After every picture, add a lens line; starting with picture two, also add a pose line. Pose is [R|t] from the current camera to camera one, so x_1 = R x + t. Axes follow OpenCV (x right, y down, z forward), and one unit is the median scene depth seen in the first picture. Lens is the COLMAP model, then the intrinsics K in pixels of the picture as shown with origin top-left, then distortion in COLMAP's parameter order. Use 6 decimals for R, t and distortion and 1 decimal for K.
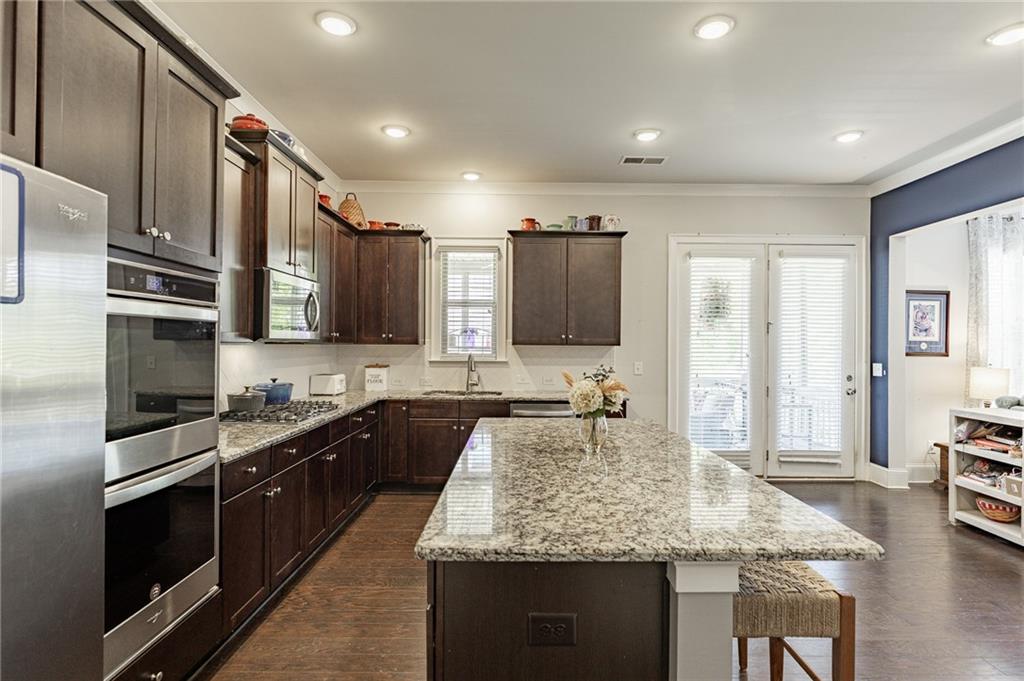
lens RADIAL K [[504.5, 0, 519.9], [0, 504.5, 341.7], [0, 0, 1]] dist [-0.002287, 0.000549]
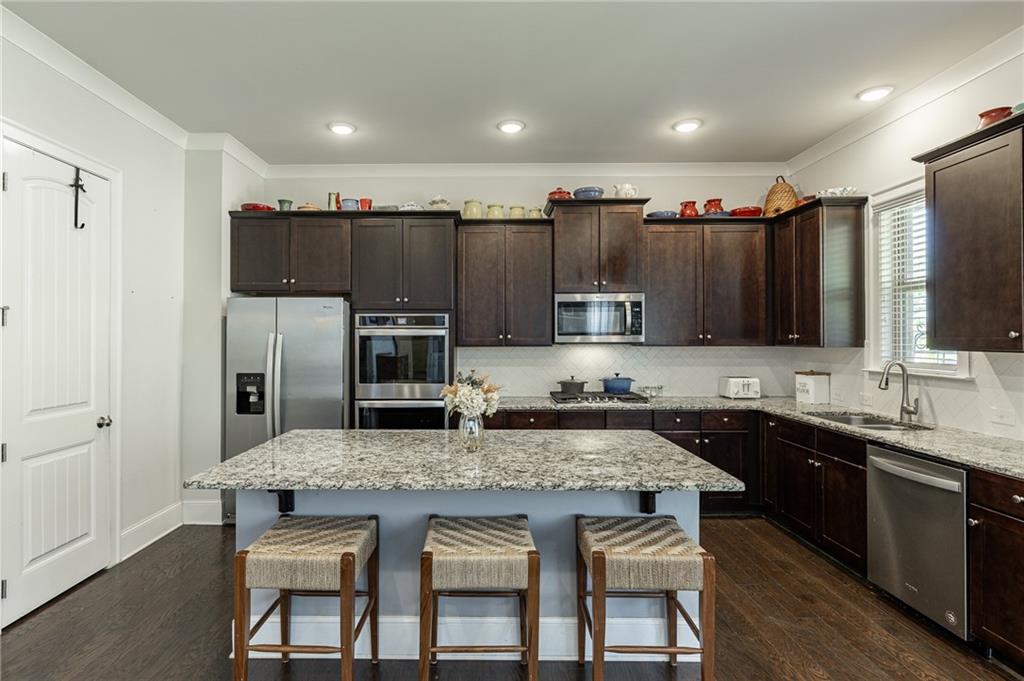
lens RADIAL K [[509.7, 0, 478.4], [0, 509.7, 335.0], [0, 0, 1]] dist [-0.000518, -0.000636]
pose [[-0.020699, -0.012288, -0.999710, 0.574508], [0.005433, 0.999908, -0.012402, -0.006506], [0.999771, -0.005688, -0.020630, 0.488505]]
